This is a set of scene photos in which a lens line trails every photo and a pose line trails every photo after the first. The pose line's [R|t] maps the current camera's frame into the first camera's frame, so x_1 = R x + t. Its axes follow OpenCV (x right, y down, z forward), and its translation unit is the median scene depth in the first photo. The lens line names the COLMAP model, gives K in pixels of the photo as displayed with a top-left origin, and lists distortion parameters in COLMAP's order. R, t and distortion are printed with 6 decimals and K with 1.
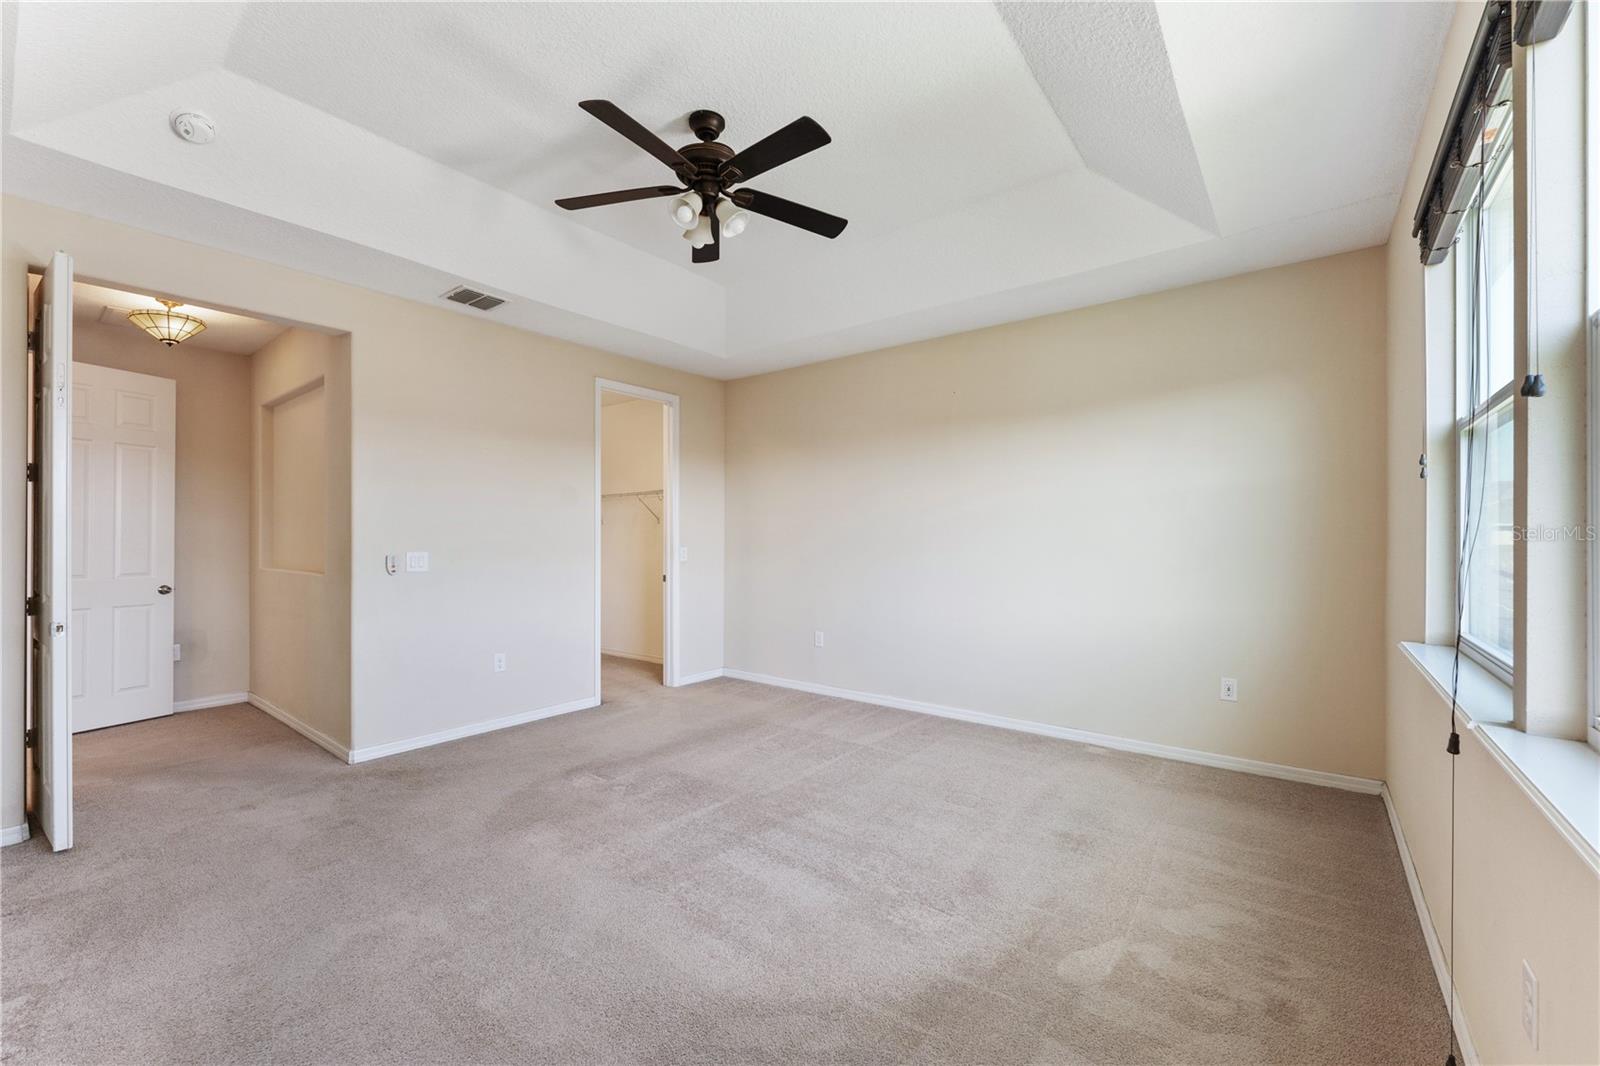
lens RADIAL K [[648.5, 0, 791.3], [0, 648.5, 535.8], [0, 0, 1]] dist [-0.000405, -0.000075]
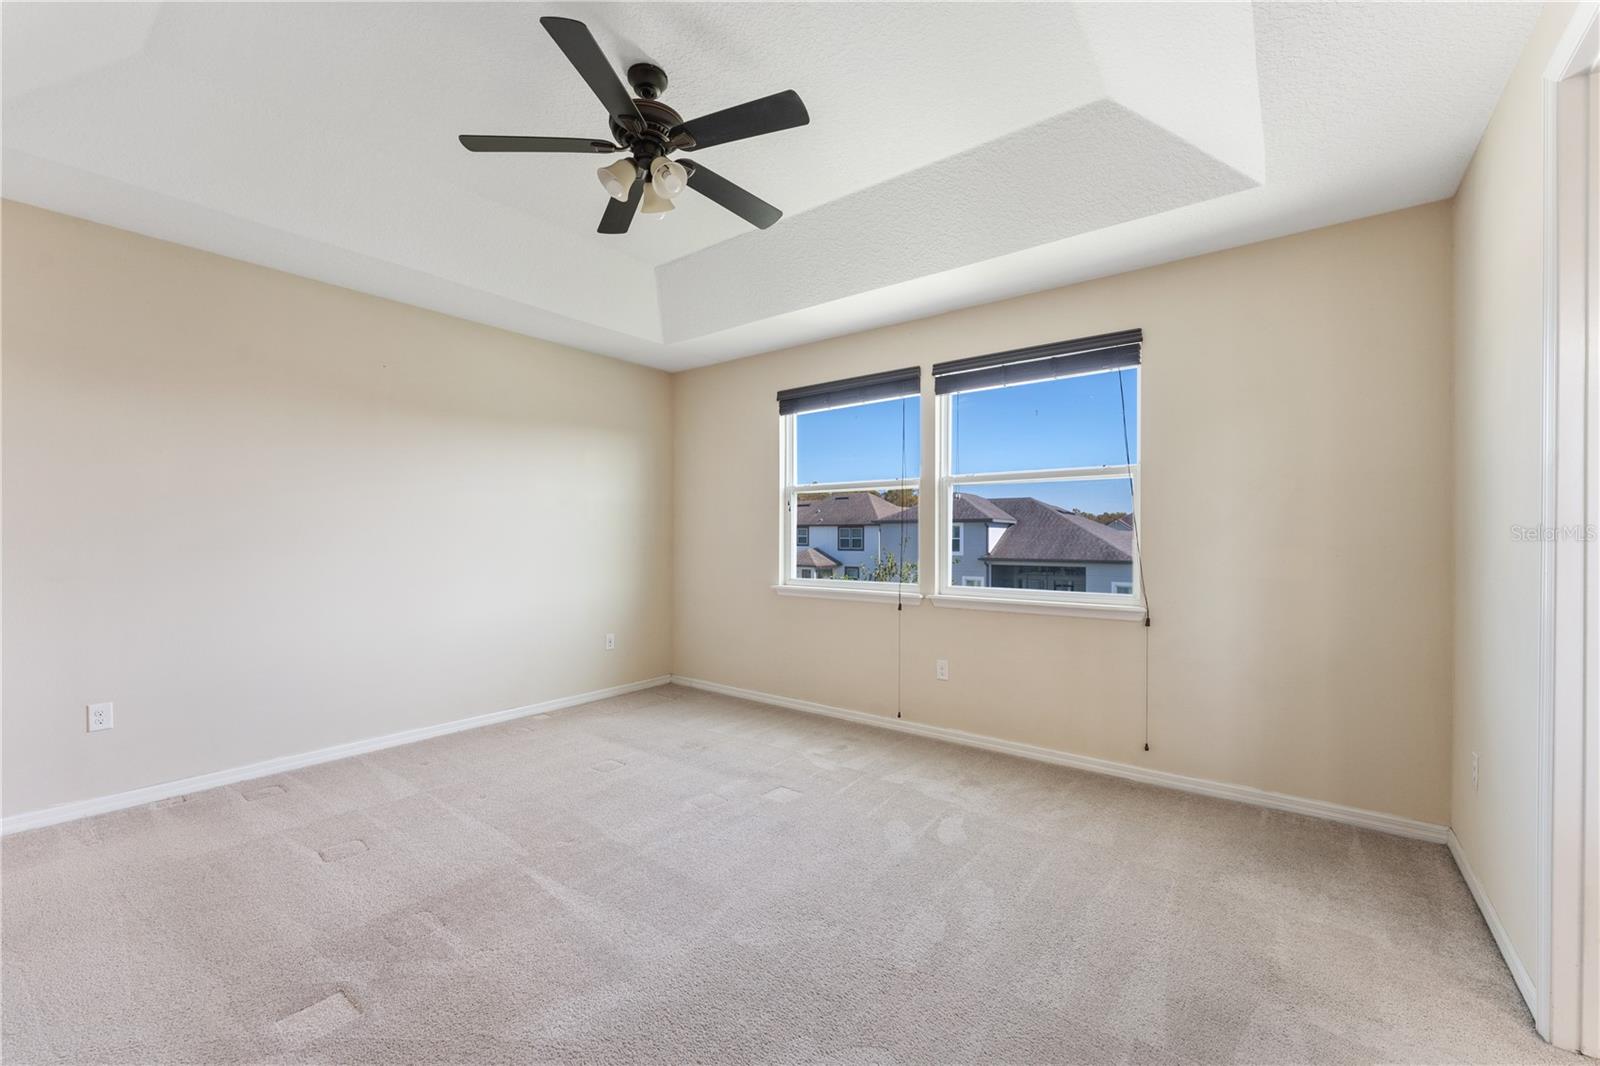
lens RADIAL K [[648.5, 0, 791.3], [0, 648.5, 535.8], [0, 0, 1]] dist [-0.000405, -0.000075]
pose [[-0.008310, 0.003823, 0.999958, -0.780695], [-0.005395, 0.999978, -0.003867, 0.003132], [-0.999951, -0.005426, -0.008289, 0.607977]]
